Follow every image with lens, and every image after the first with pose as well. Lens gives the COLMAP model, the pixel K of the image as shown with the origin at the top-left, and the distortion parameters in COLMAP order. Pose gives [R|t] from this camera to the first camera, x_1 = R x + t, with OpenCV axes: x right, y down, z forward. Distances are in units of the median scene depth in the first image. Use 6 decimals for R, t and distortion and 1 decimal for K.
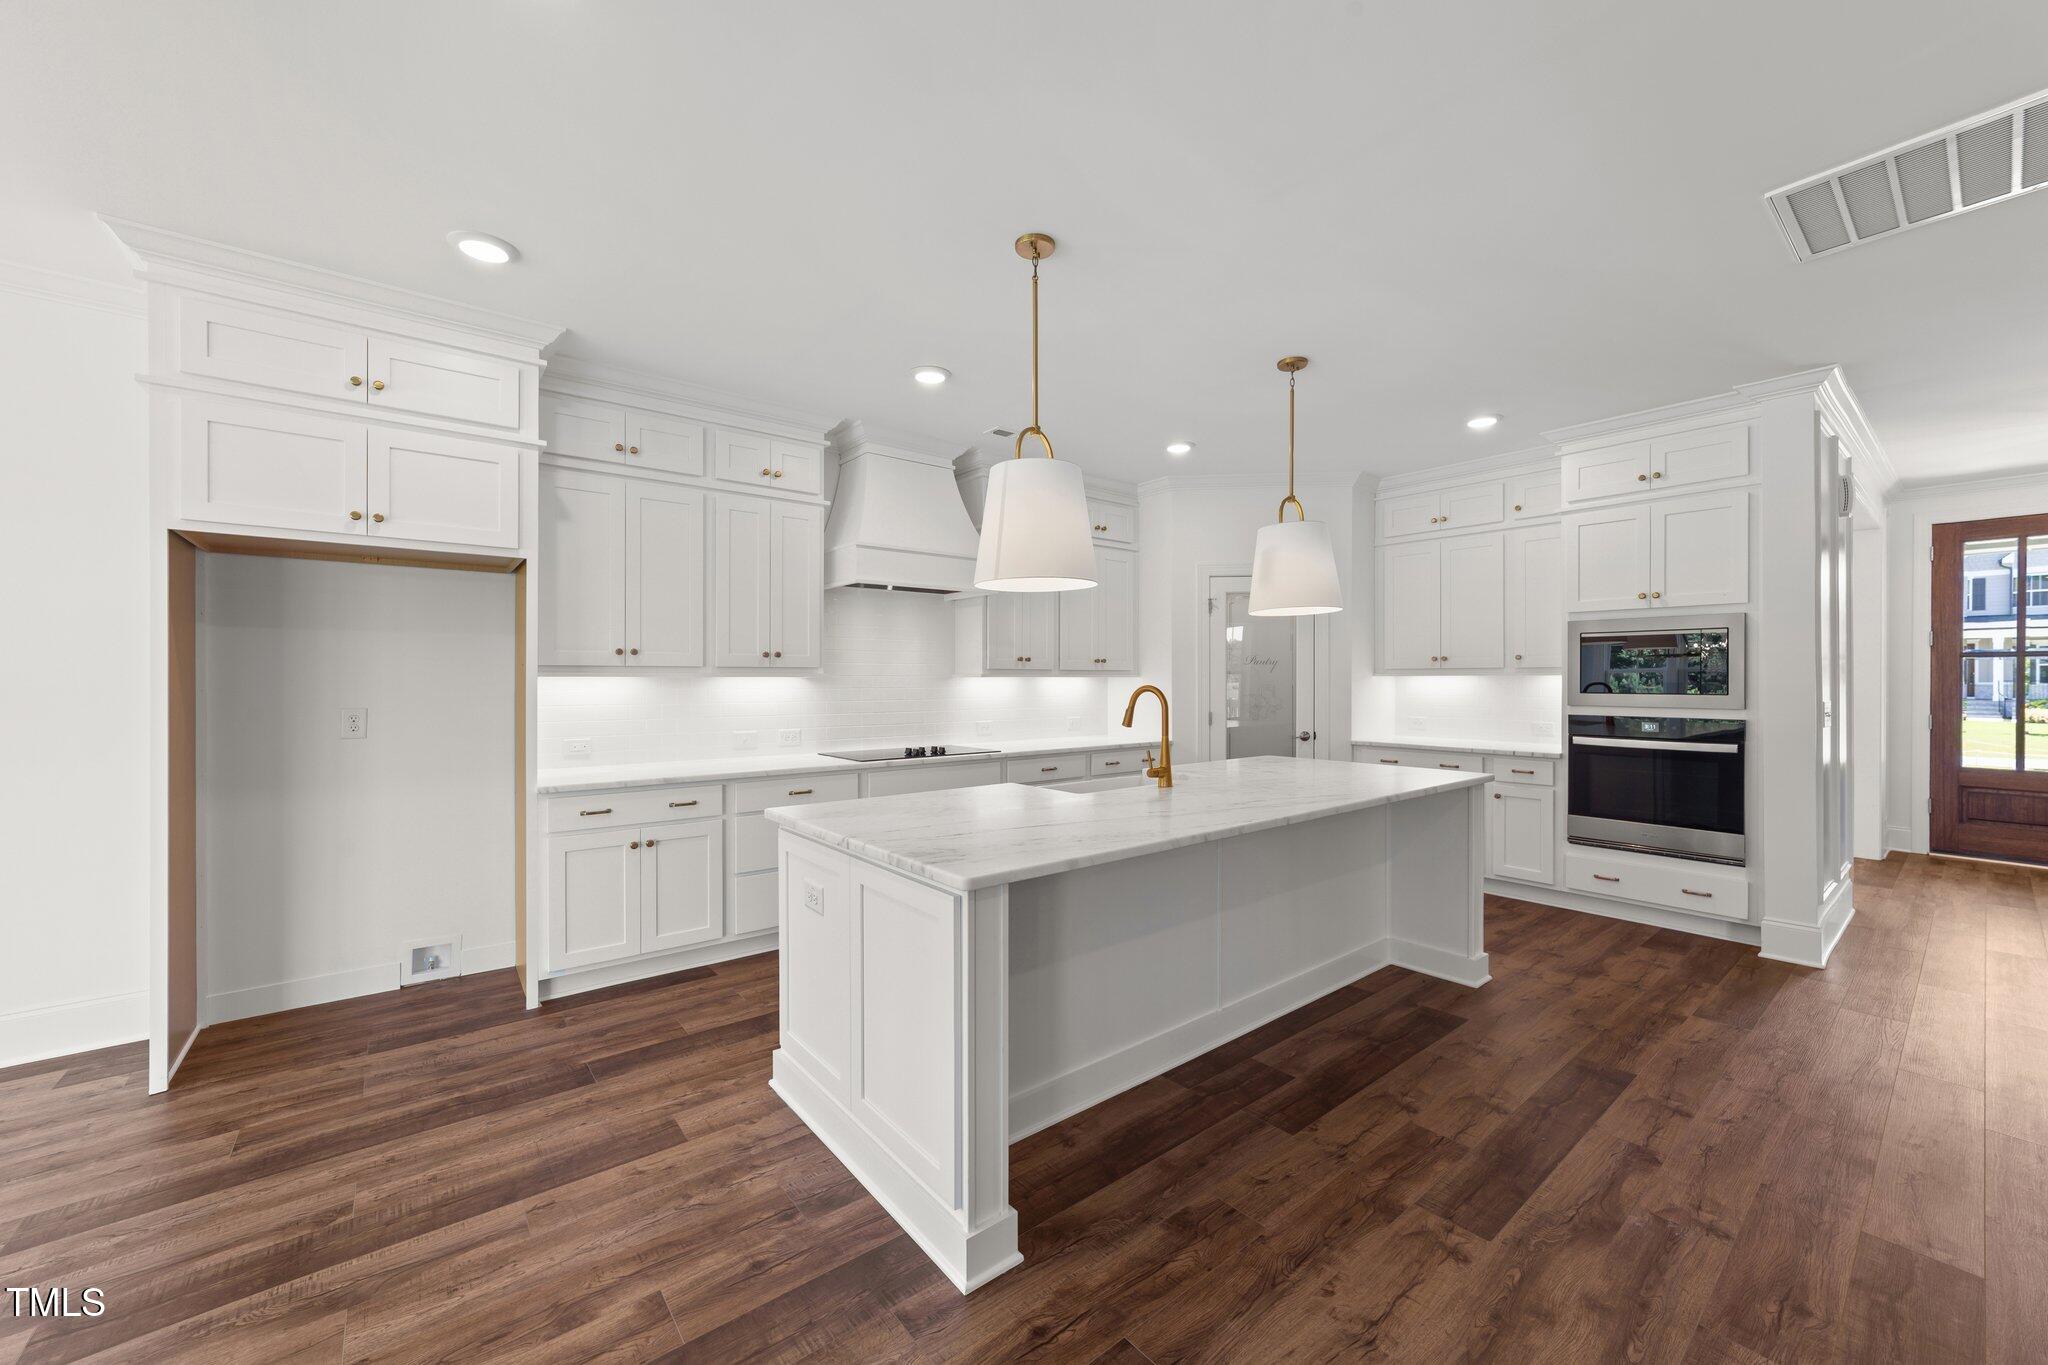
lens RADIAL K [[788.0, 0, 1036.4], [0, 788.0, 678.7], [0, 0, 1]] dist [-0.012654, 0.006685]
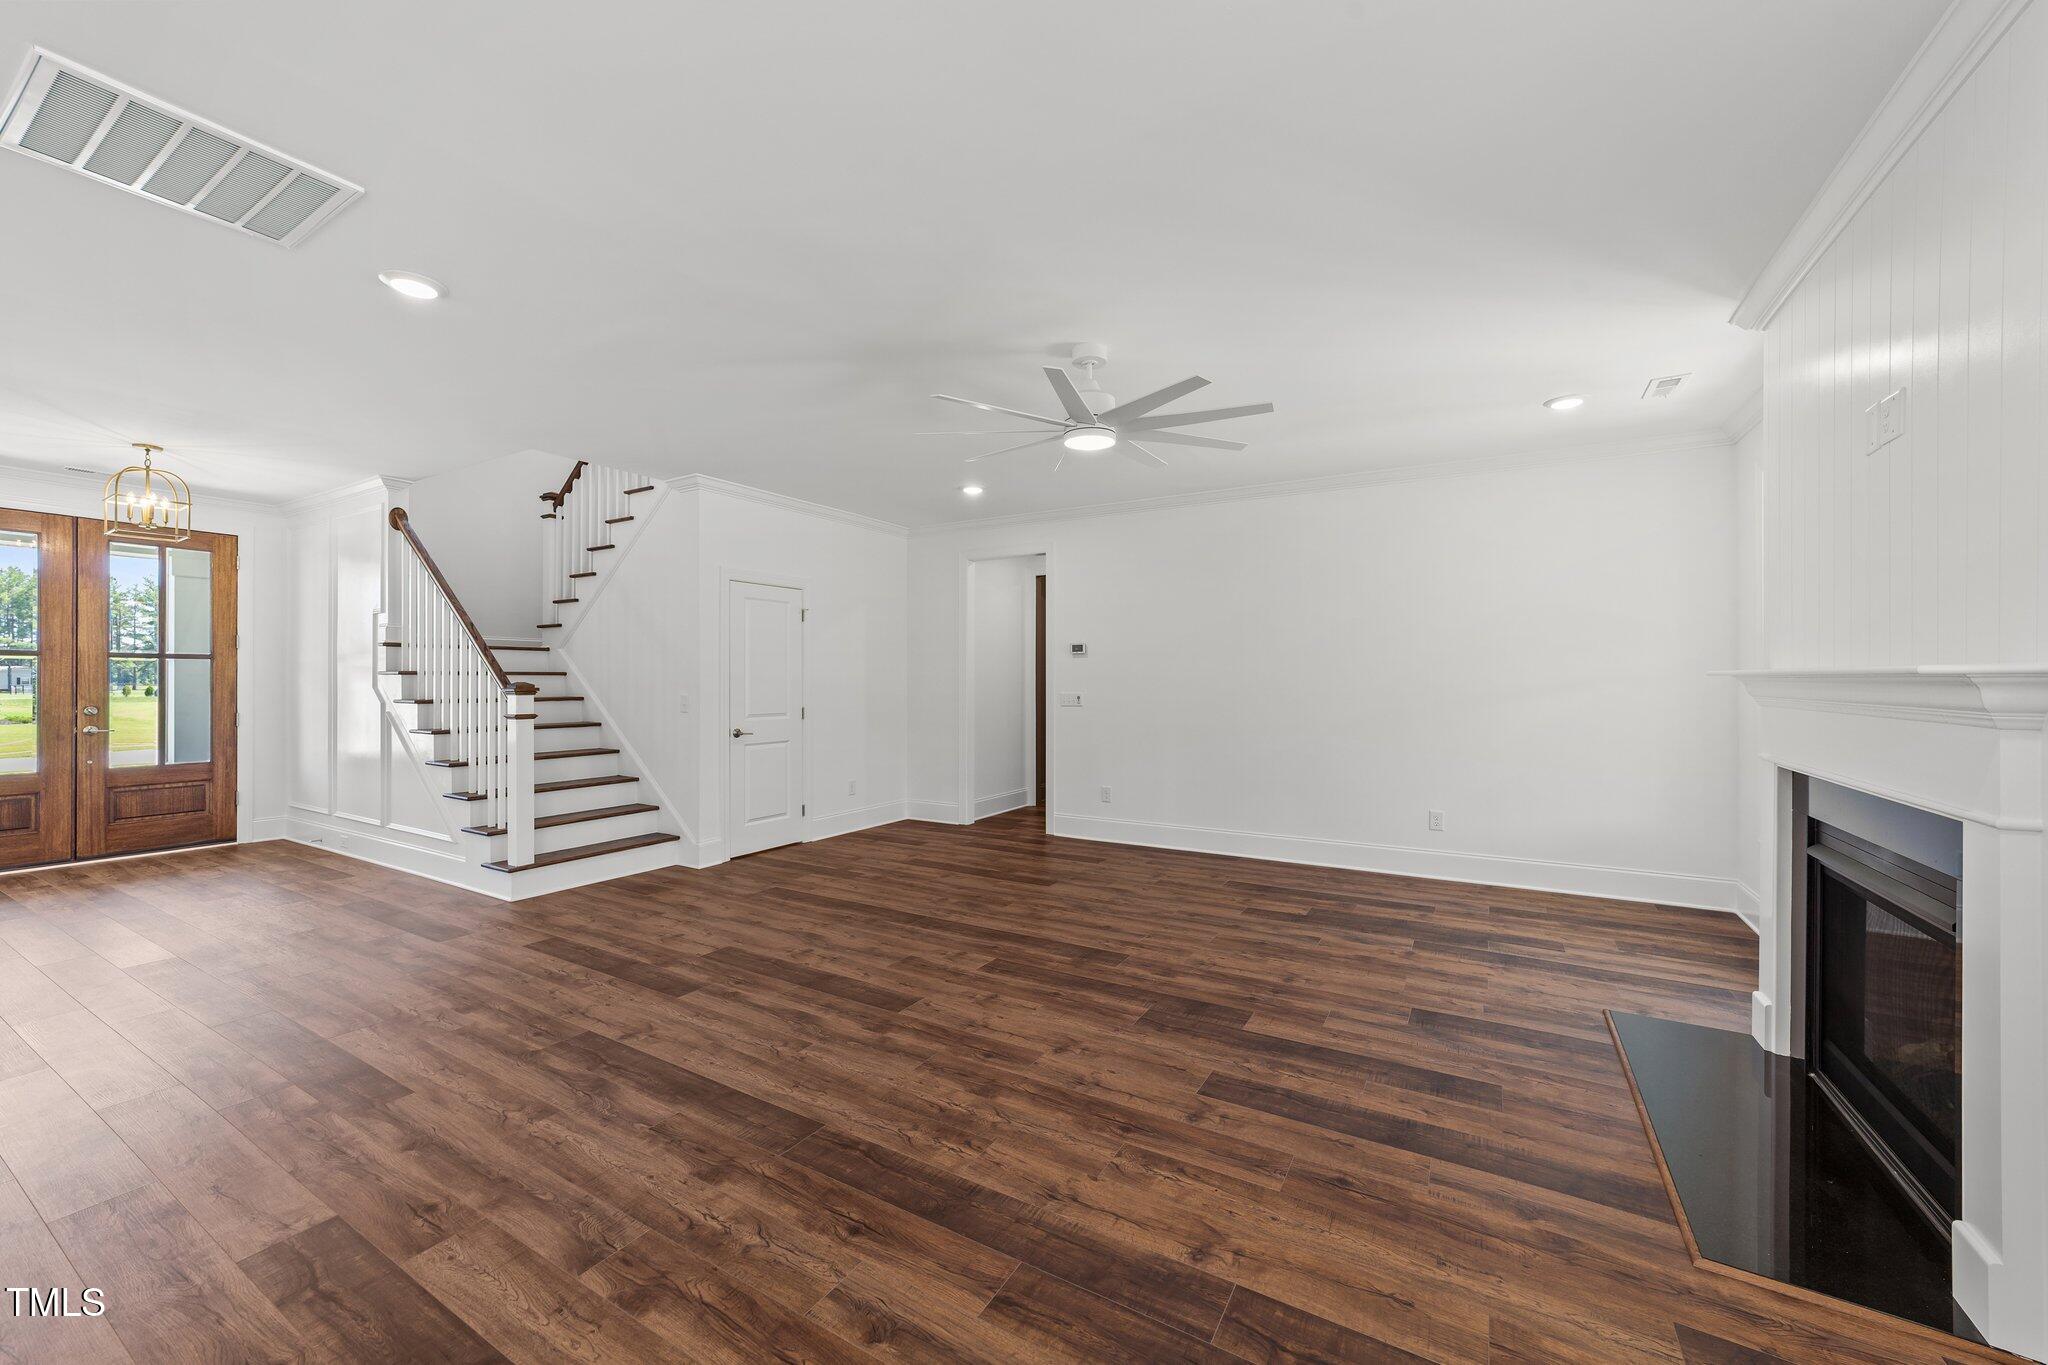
lens RADIAL K [[788.0, 0, 1031.9], [0, 788.0, 673.5], [0, 0, 1]] dist [-0.012654, 0.006685]
pose [[-0.351409, 0.007825, 0.936189, -0.091219], [0.001924, 0.999969, -0.007636, 0.003426], [-0.936220, -0.000882, -0.351413, 0.235351]]
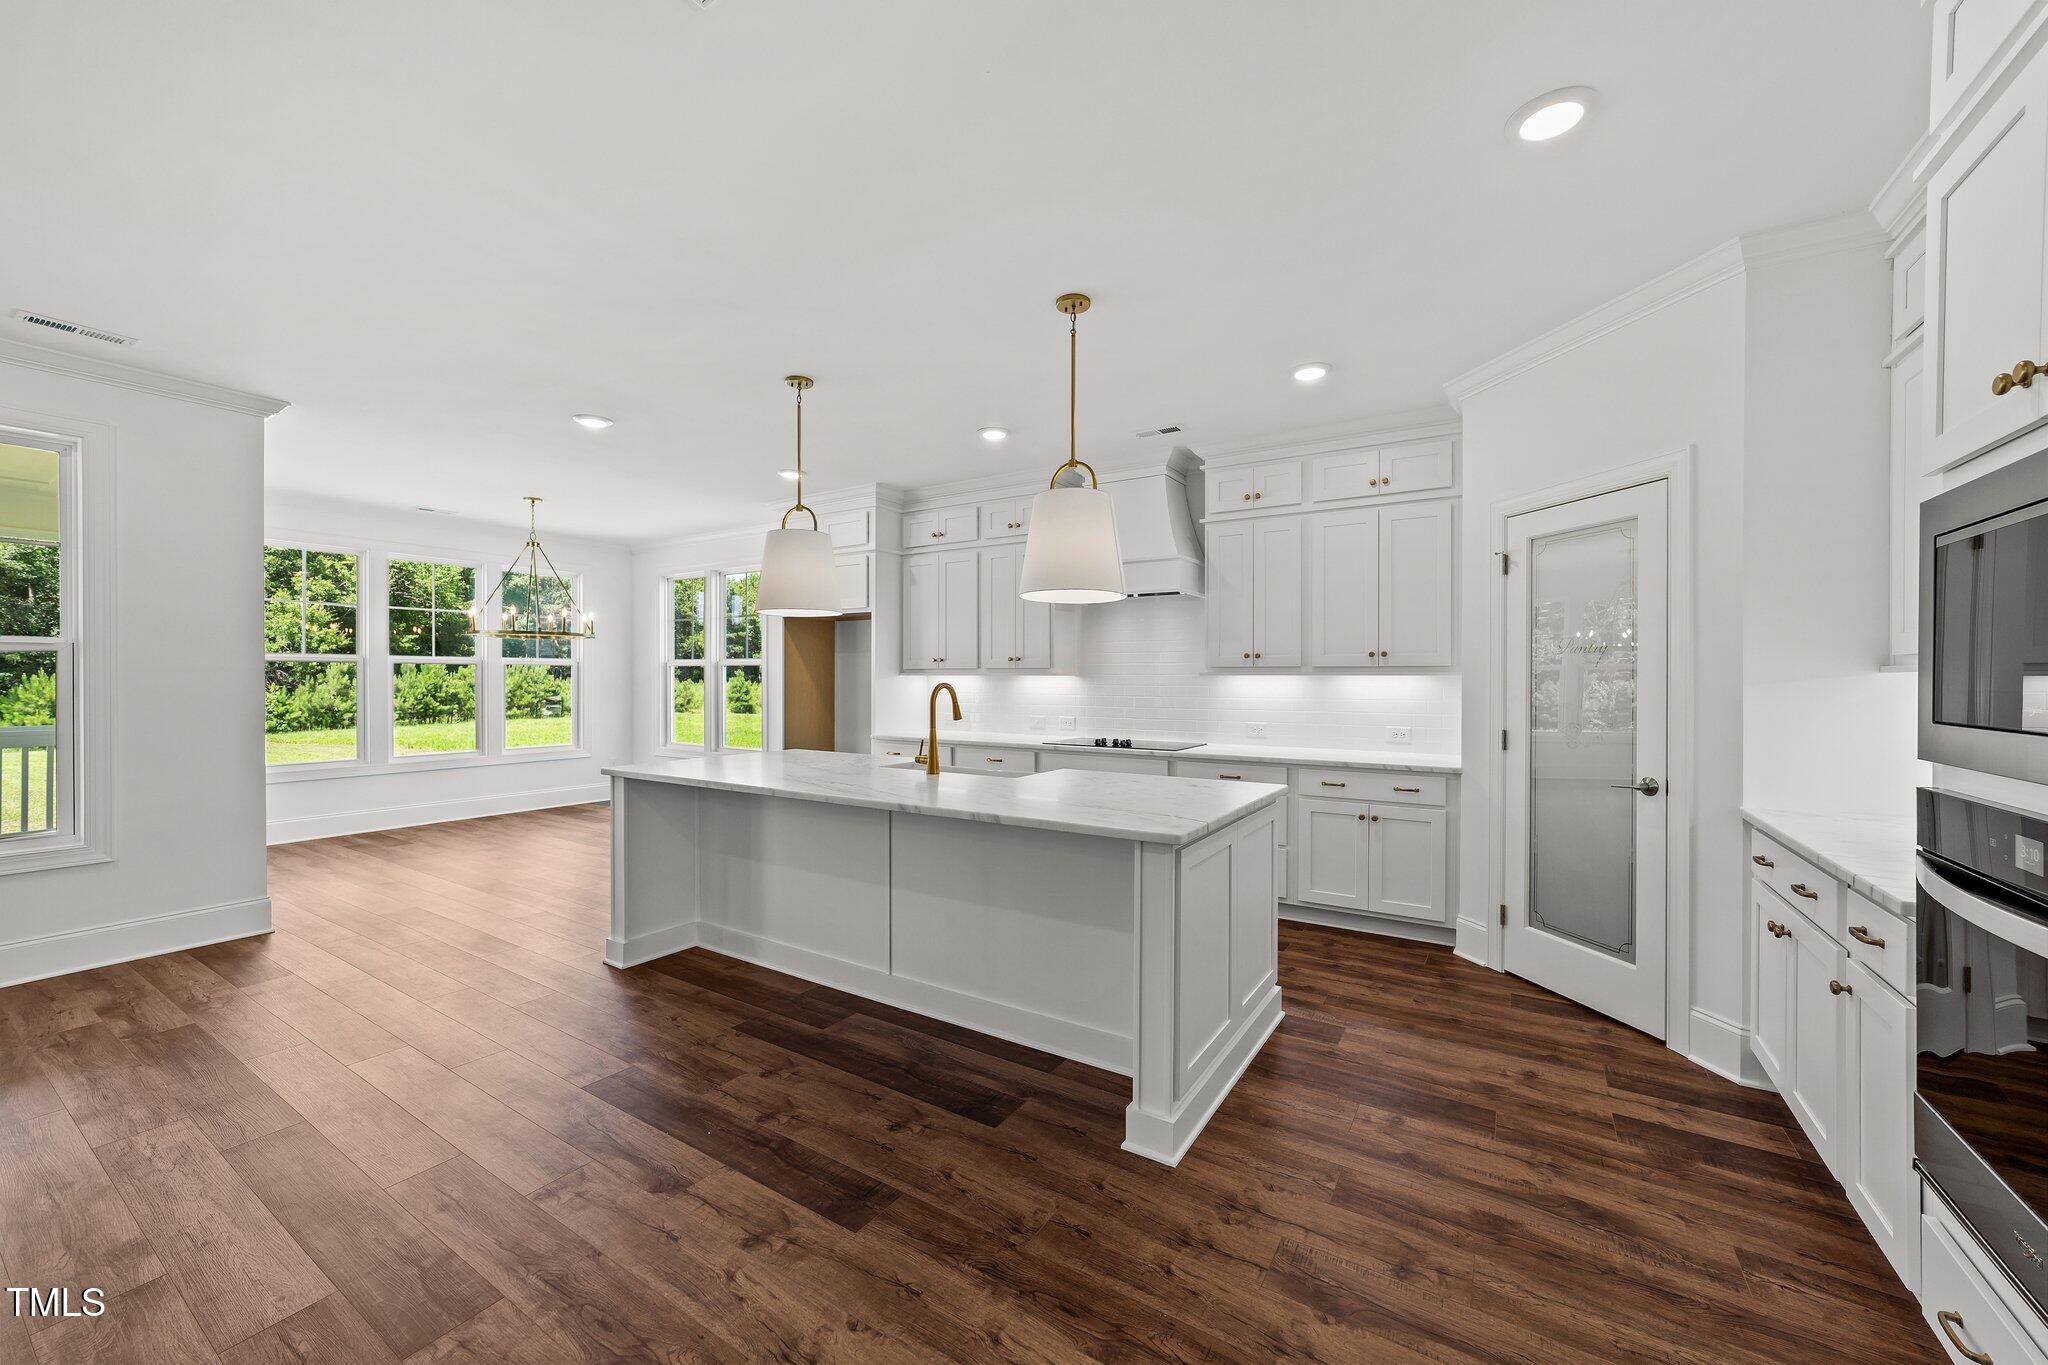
lens RADIAL K [[788.0, 0, 1026.3], [0, 788.0, 669.9], [0, 0, 1]] dist [-0.012654, 0.006685]
pose [[0.309678, -0.007095, -0.950815, 1.117856], [-0.002607, 0.999962, -0.008310, -0.000469], [0.950838, 0.005052, 0.309647, 0.690227]]
